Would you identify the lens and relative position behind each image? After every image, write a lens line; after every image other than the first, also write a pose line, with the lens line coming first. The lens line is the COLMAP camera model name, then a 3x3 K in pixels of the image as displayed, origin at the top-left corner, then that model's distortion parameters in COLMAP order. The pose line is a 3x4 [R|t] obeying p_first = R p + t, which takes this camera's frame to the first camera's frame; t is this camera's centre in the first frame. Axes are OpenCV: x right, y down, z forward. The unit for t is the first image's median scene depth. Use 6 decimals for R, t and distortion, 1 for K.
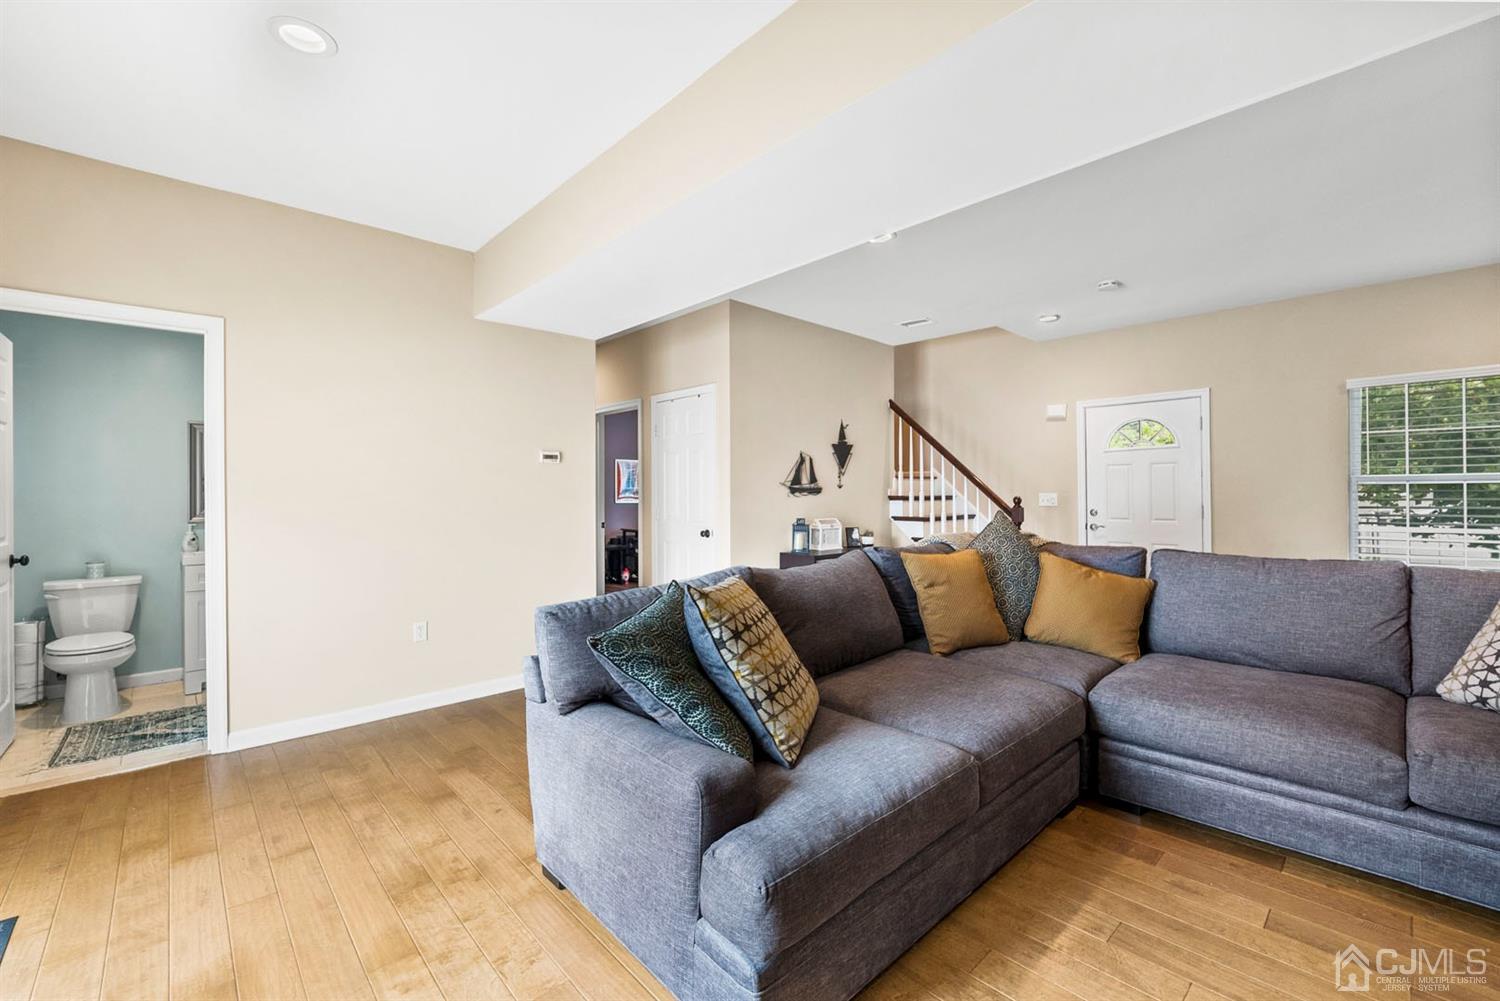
lens RADIAL K [[643.4, 0, 736.4], [0, 643.4, 492.1], [0, 0, 1]] dist [-0.001090, -0.000244]
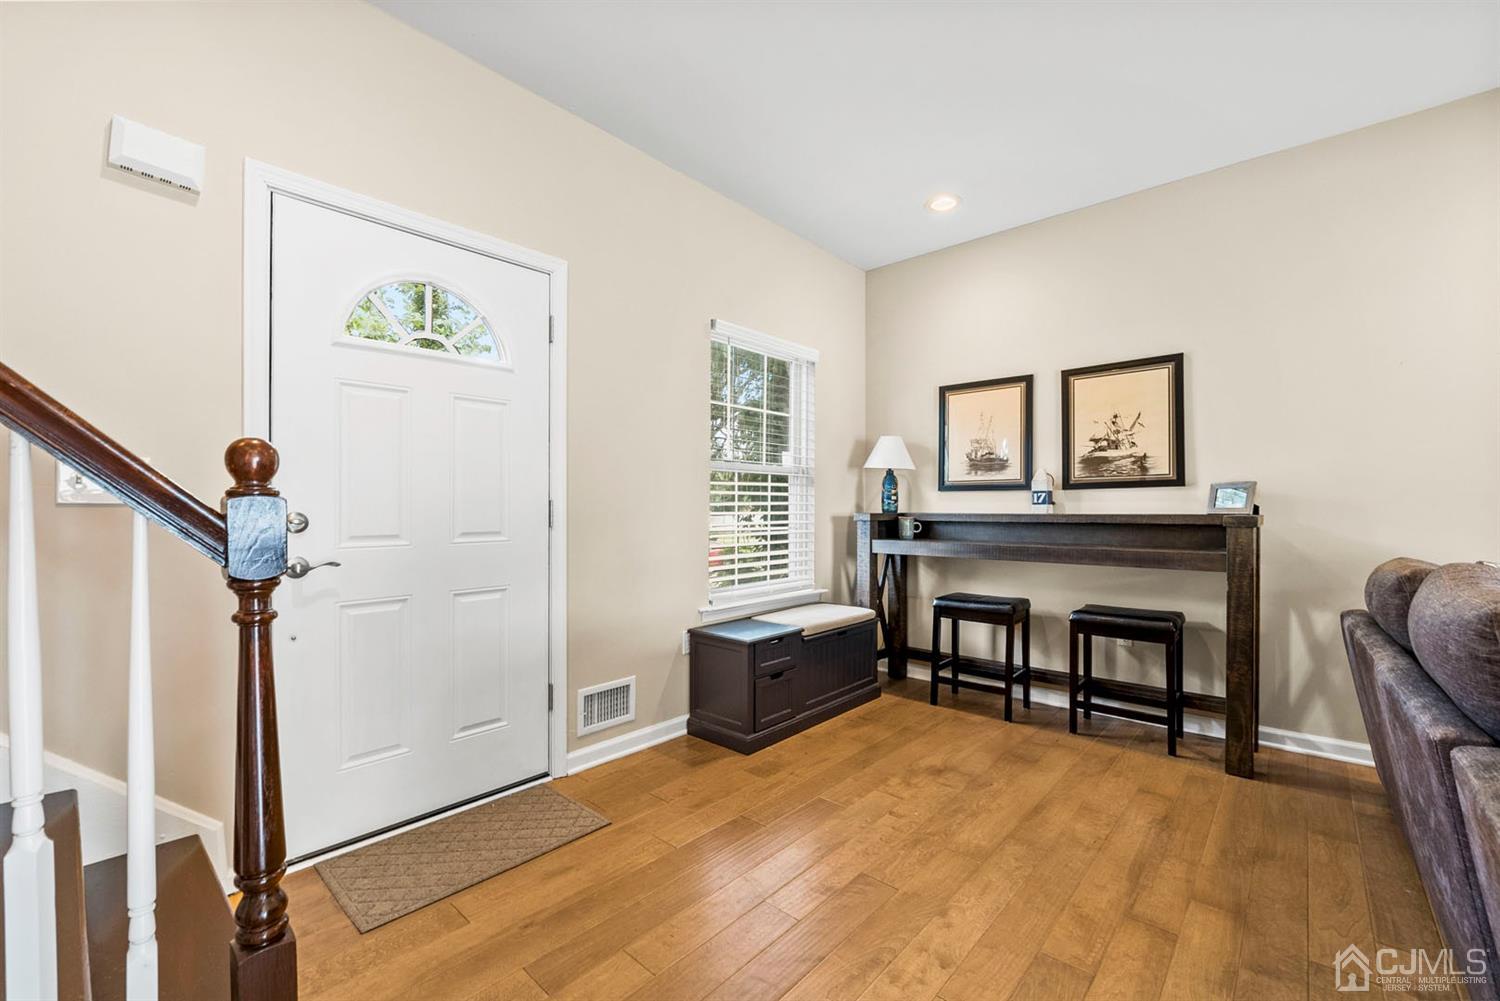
lens RADIAL K [[628.8, 0, 747.1], [0, 628.8, 505.5], [0, 0, 1]] dist [-0.009946, -0.000634]
pose [[-0.070979, 0.009598, 0.997432, 0.220581], [-0.005801, 0.999933, -0.010035, 0.023359], [-0.997461, -0.006499, -0.070918, 0.773257]]
